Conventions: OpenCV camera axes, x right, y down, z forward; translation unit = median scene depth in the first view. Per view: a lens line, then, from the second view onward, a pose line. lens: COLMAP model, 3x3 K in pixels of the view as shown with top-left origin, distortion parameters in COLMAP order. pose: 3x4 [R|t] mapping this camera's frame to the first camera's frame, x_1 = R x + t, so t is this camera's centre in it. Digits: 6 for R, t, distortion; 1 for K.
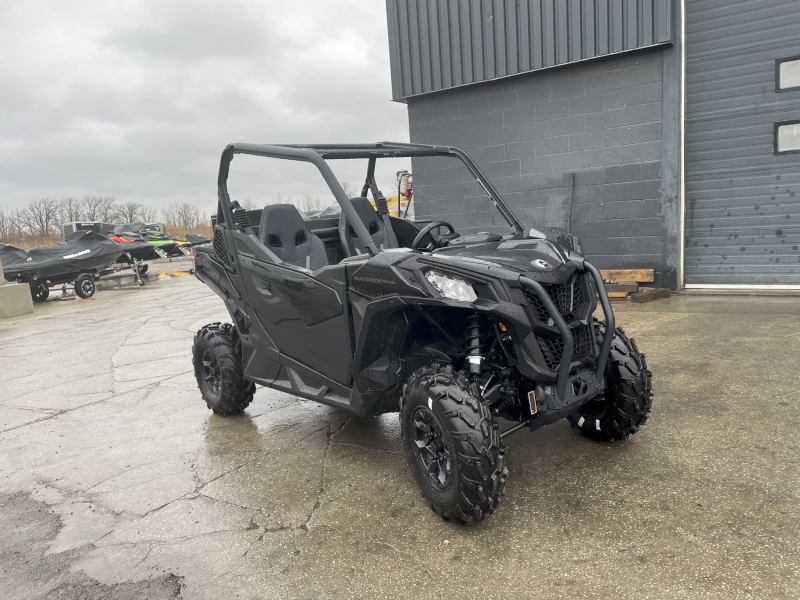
lens RADIAL K [[603.8, 0, 405.2], [0, 603.8, 297.9], [0, 0, 1]] dist [0.107307, -0.131538]
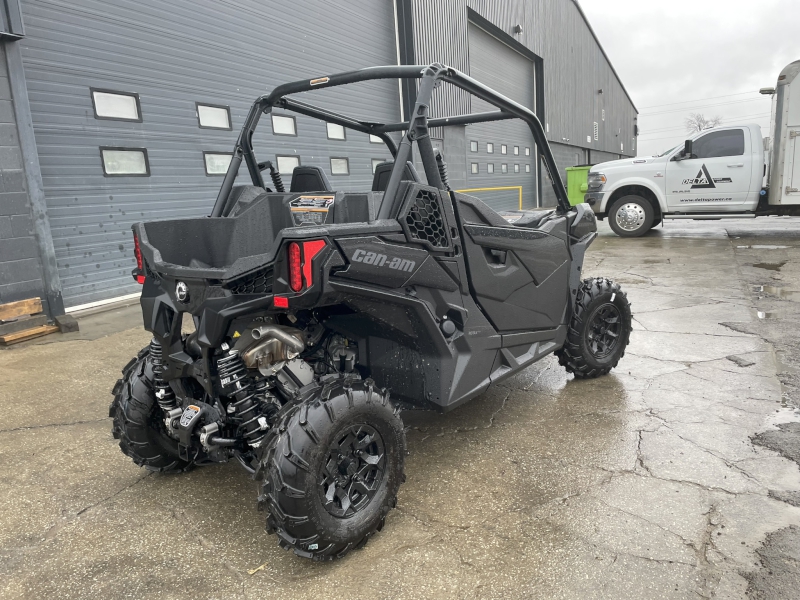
lens RADIAL K [[603.8, 0, 405.2], [0, 603.8, 297.9], [0, 0, 1]] dist [0.107307, -0.131538]
pose [[-0.161412, -0.094063, 0.982394, -0.778941], [0.206597, 0.970170, 0.126837, -0.074049], [-0.965020, 0.223433, -0.137164, 0.948208]]
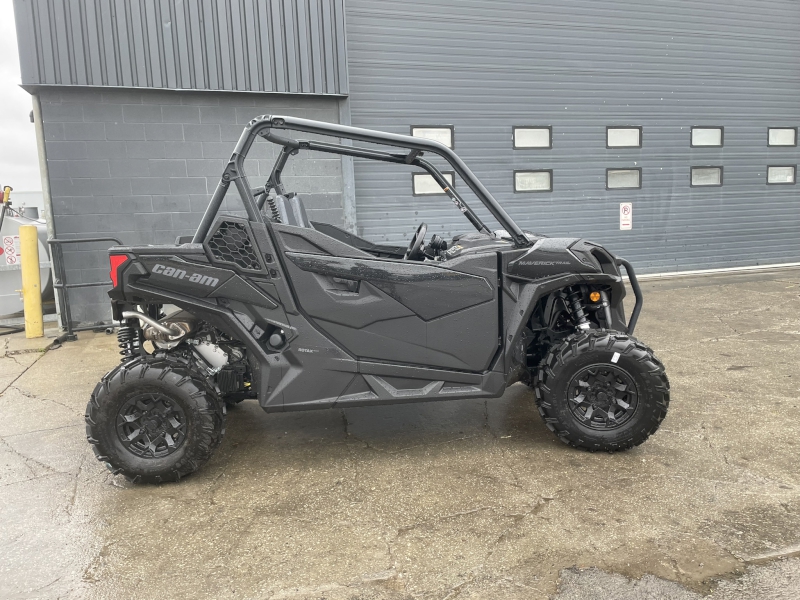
lens RADIAL K [[603.8, 0, 405.2], [0, 603.8, 297.9], [0, 0, 1]] dist [0.107307, -0.131538]
pose [[0.607719, -0.050575, 0.792540, -0.659060], [0.104820, 0.994347, -0.016923, 0.015941], [-0.787204, 0.093358, 0.609585, 0.308732]]
